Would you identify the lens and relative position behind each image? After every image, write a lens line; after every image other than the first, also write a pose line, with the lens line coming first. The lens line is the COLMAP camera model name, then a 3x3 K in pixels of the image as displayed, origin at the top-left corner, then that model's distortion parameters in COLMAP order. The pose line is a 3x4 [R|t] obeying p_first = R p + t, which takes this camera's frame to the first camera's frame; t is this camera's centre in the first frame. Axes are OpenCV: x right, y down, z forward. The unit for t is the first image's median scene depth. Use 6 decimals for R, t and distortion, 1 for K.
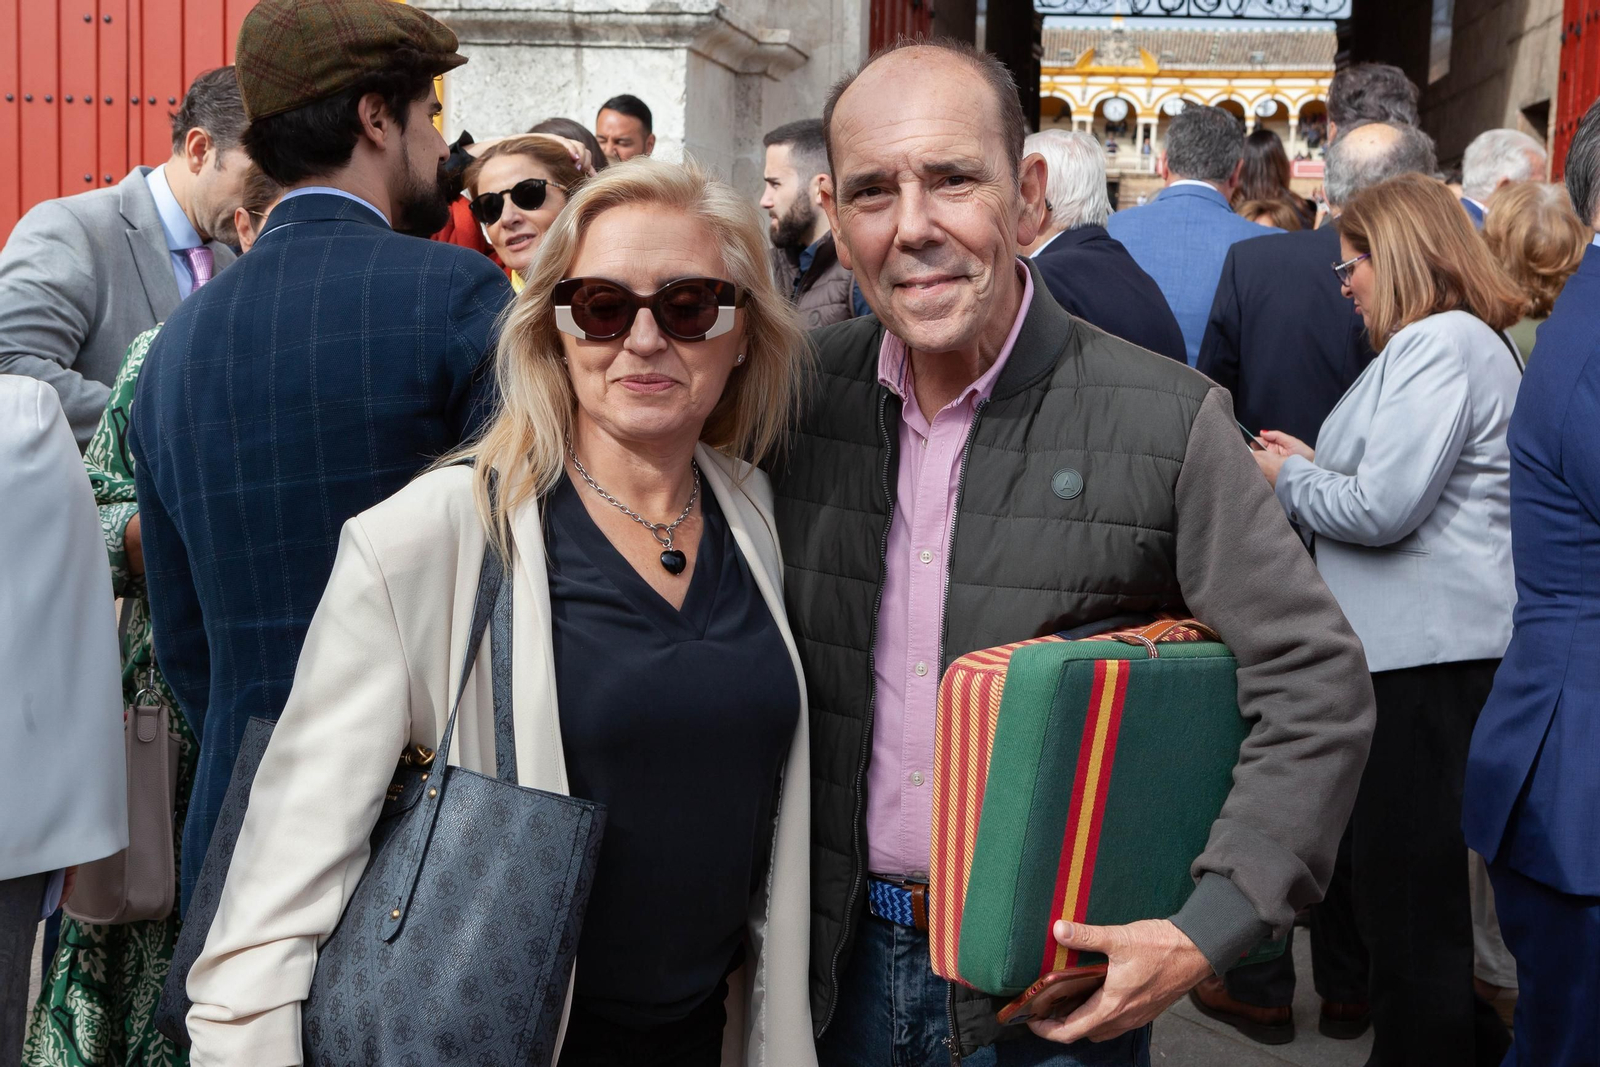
lens RADIAL K [[1983.0, 0, 797.7], [0, 1983.0, 532.6], [0, 0, 1]] dist [-0.041591, 0.000000]
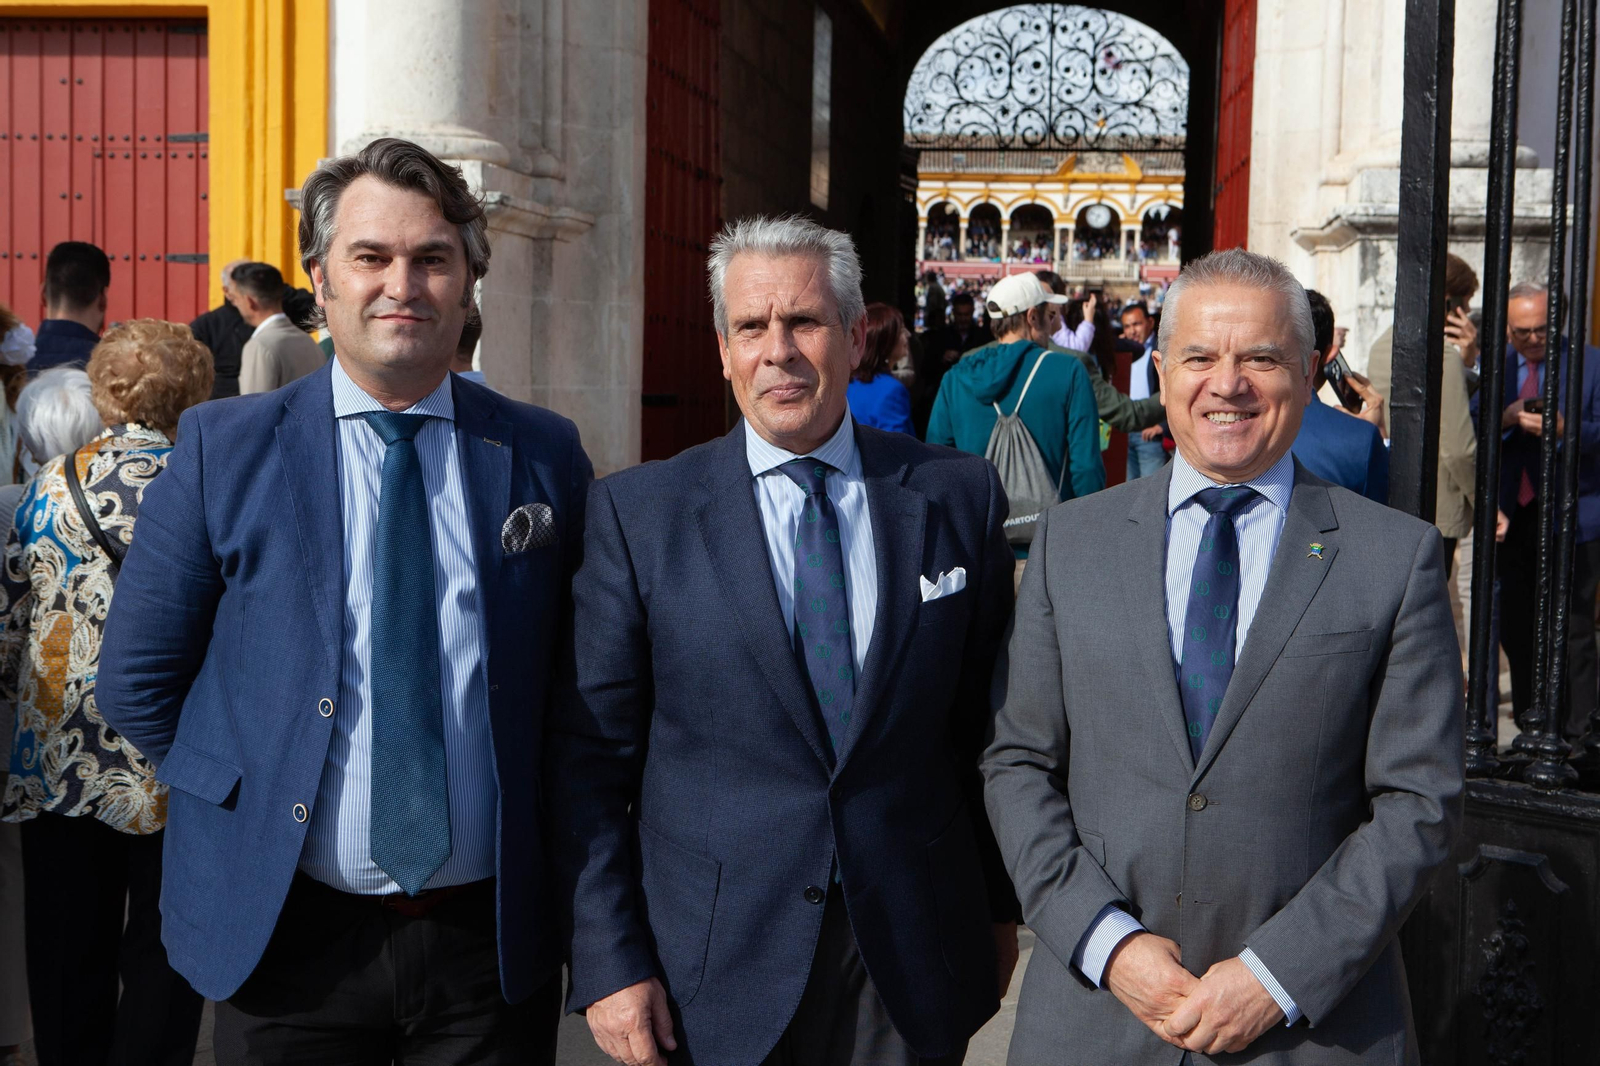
lens RADIAL K [[2361.9, 0, 796.9], [0, 2361.9, 532.6], [0, 0, 1]] dist [-0.007029, 0.000000]
pose [[0.999093, -0.004718, -0.042310, 0.060153], [0.001825, 0.997673, -0.068156, 0.022558], [0.042533, 0.068017, 0.996777, -0.166057]]
